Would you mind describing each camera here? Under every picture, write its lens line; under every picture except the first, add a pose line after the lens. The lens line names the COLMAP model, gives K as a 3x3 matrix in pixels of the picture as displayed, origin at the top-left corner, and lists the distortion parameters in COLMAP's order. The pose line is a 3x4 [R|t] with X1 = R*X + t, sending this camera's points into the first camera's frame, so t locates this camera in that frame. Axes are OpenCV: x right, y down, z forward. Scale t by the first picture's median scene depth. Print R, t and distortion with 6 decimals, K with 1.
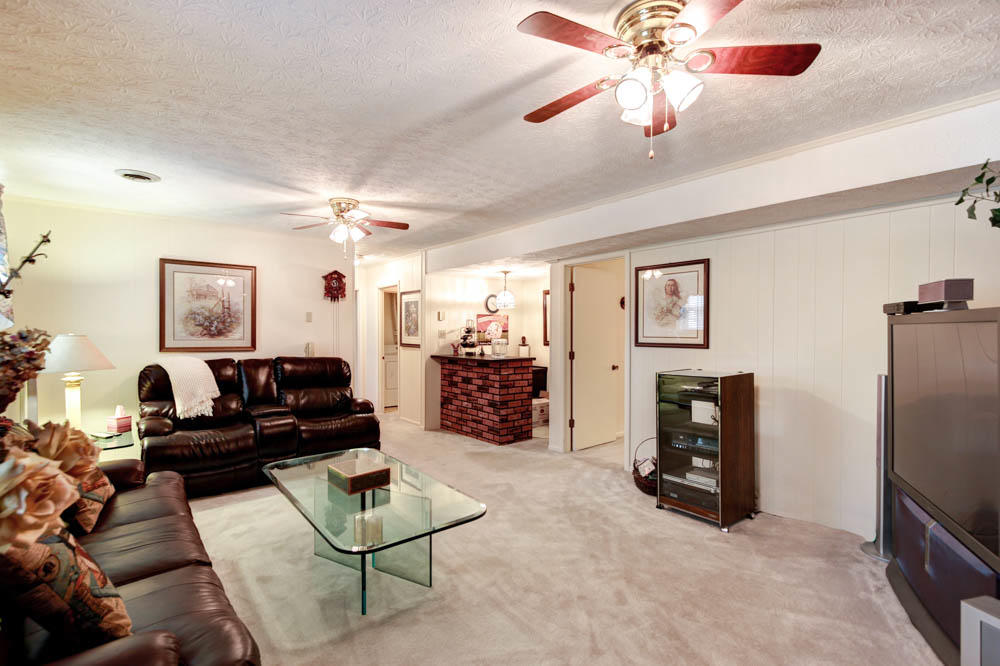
lens RADIAL K [[459.6, 0, 500.0], [0, 459.6, 330.2], [0, 0, 1]] dist [-0.013508, 0.000380]
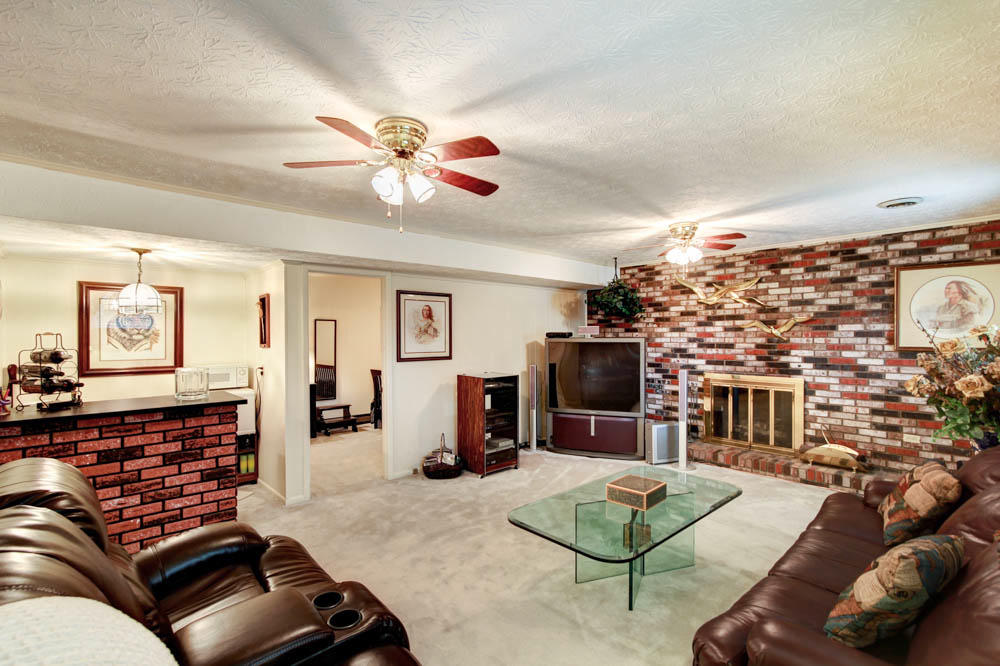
lens RADIAL K [[459.6, 0, 494.6], [0, 459.6, 336.3], [0, 0, 1]] dist [-0.013508, 0.000380]
pose [[-0.068535, 0.001780, 0.997647, -0.636835], [0.007103, 0.999974, -0.001296, -0.018098], [-0.997623, 0.006998, -0.068546, 0.662617]]
